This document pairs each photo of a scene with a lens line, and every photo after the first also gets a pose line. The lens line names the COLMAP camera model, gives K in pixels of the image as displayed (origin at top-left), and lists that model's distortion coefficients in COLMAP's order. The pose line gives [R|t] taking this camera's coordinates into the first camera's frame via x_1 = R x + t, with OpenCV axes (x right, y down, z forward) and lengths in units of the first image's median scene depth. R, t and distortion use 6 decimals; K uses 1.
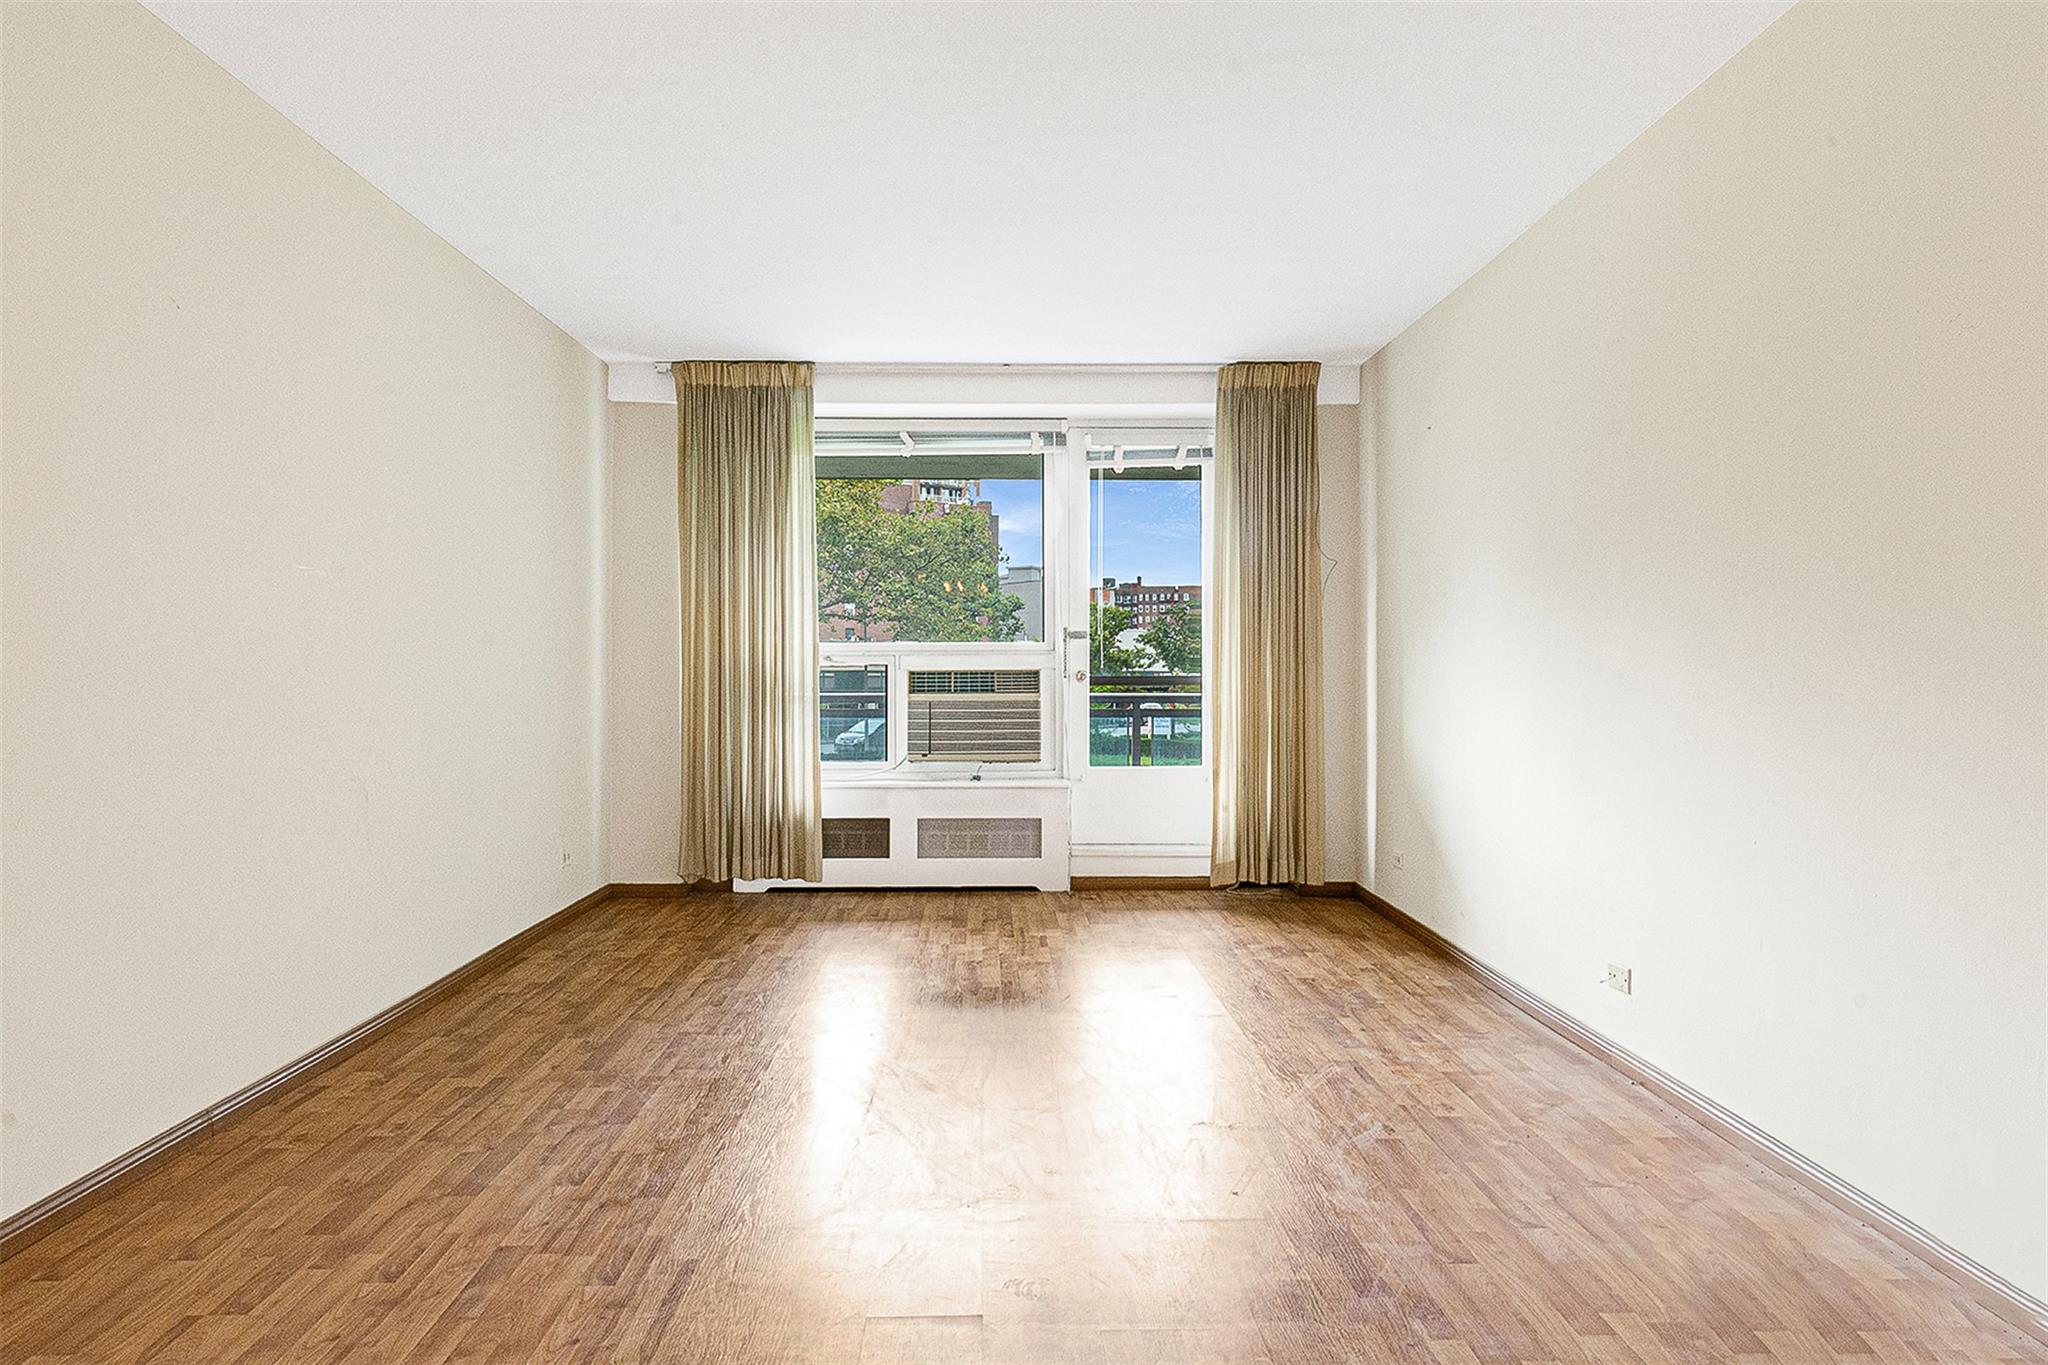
lens RADIAL K [[1244.1, 0, 1024.0], [0, 1244.1, 682.5], [0, 0, 1]] dist [0.021173, -0.001557]
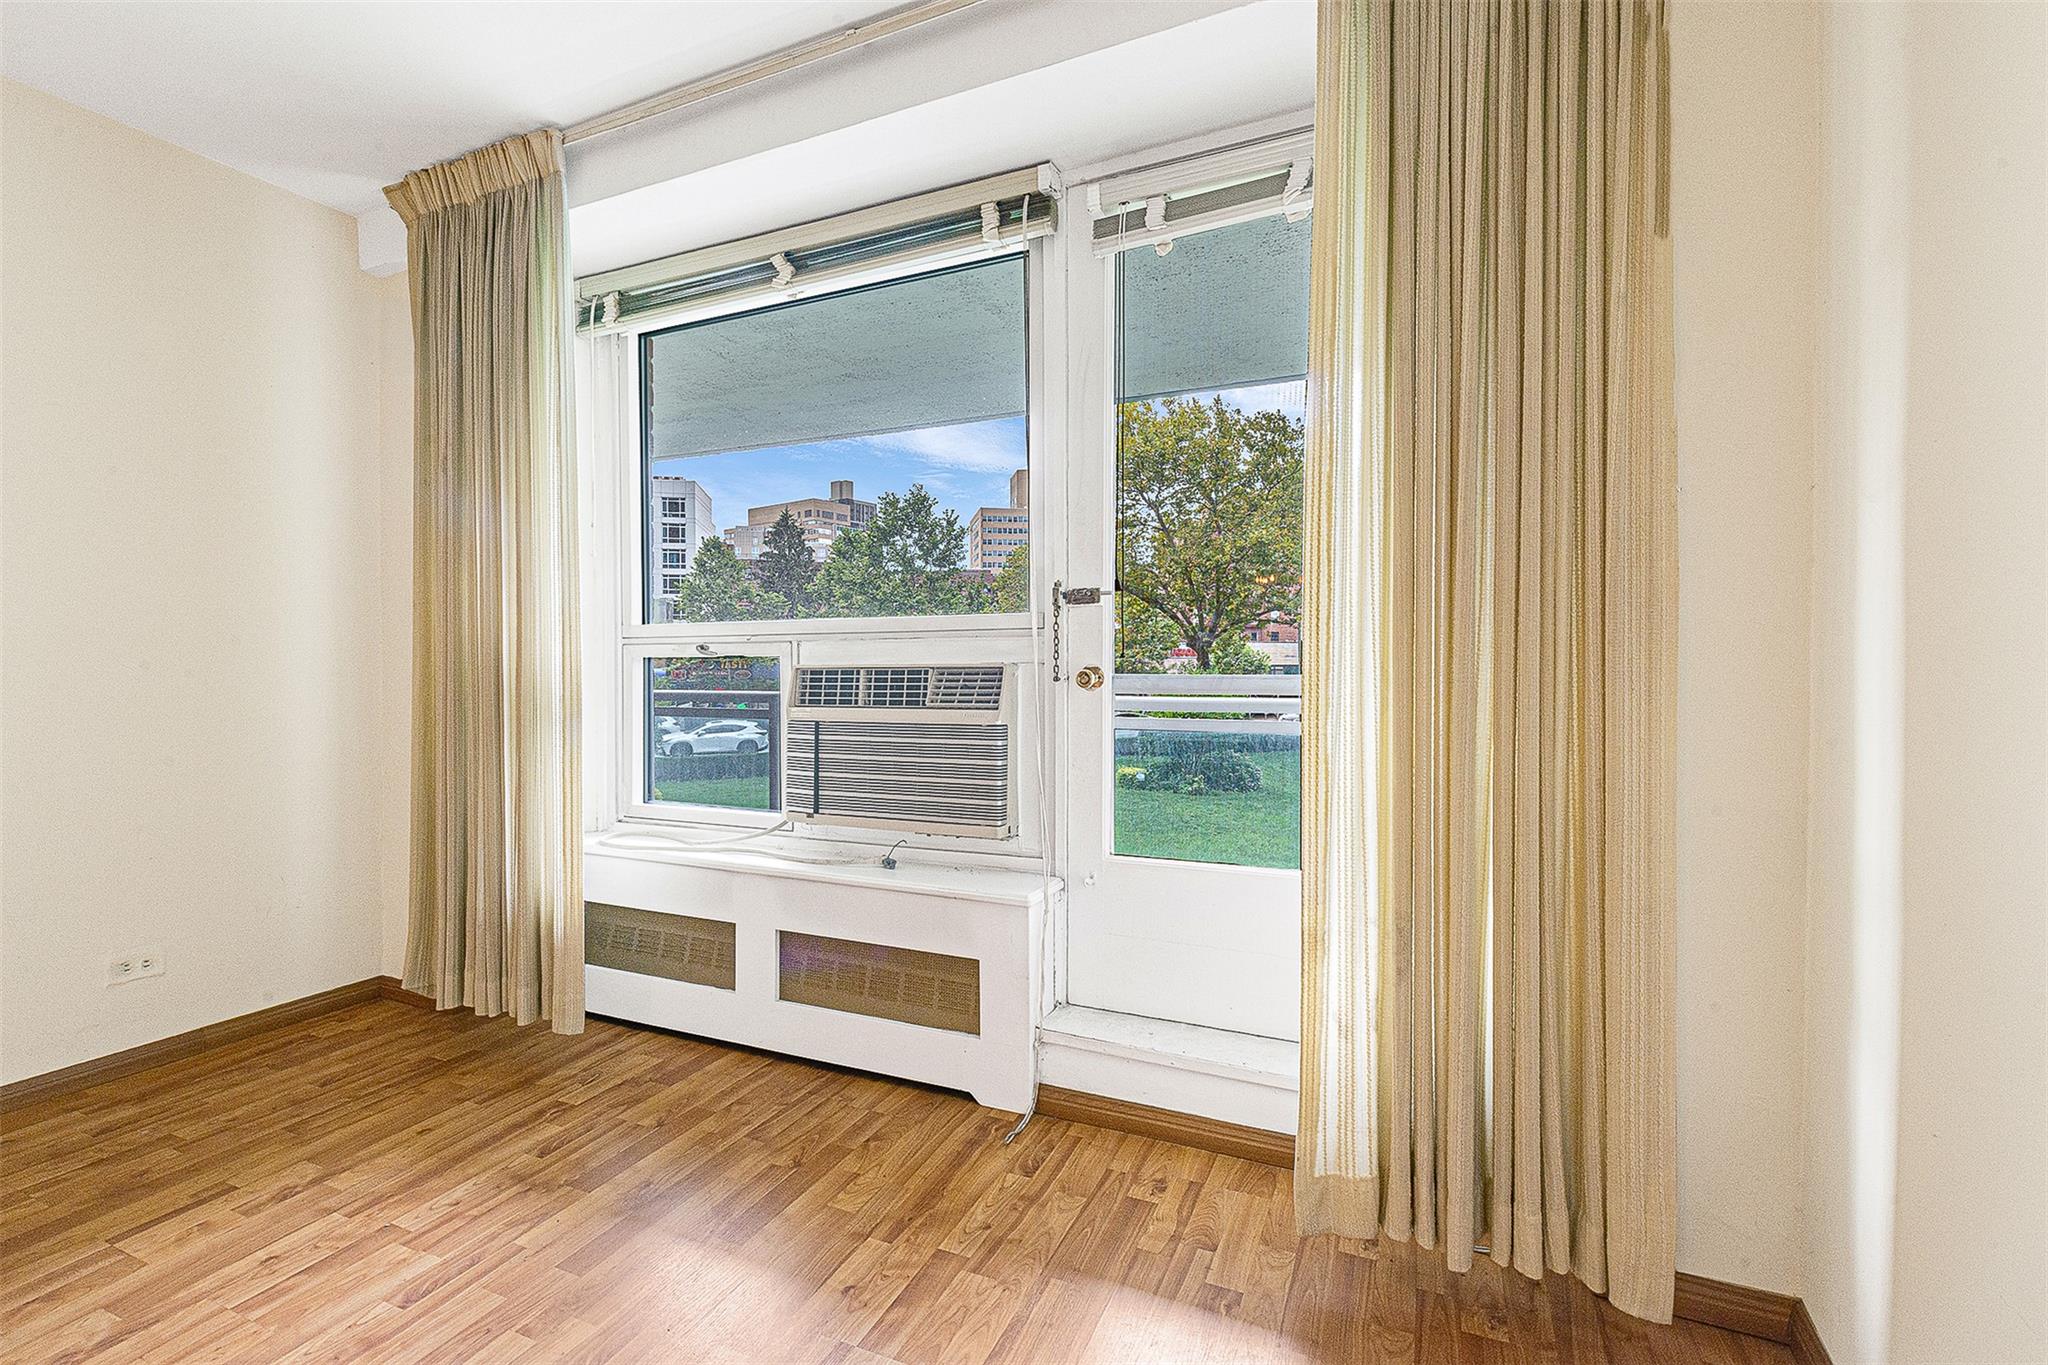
lens RADIAL K [[921.3, 0, 959.2], [0, 921.3, 678.0], [0, 0, 1]] dist [0.003307, 0.000291]
pose [[0.876315, 0.004302, -0.481719, 0.182335], [-0.003540, 0.999991, 0.002489, -0.005764], [0.481726, -0.000476, 0.876322, 0.659436]]
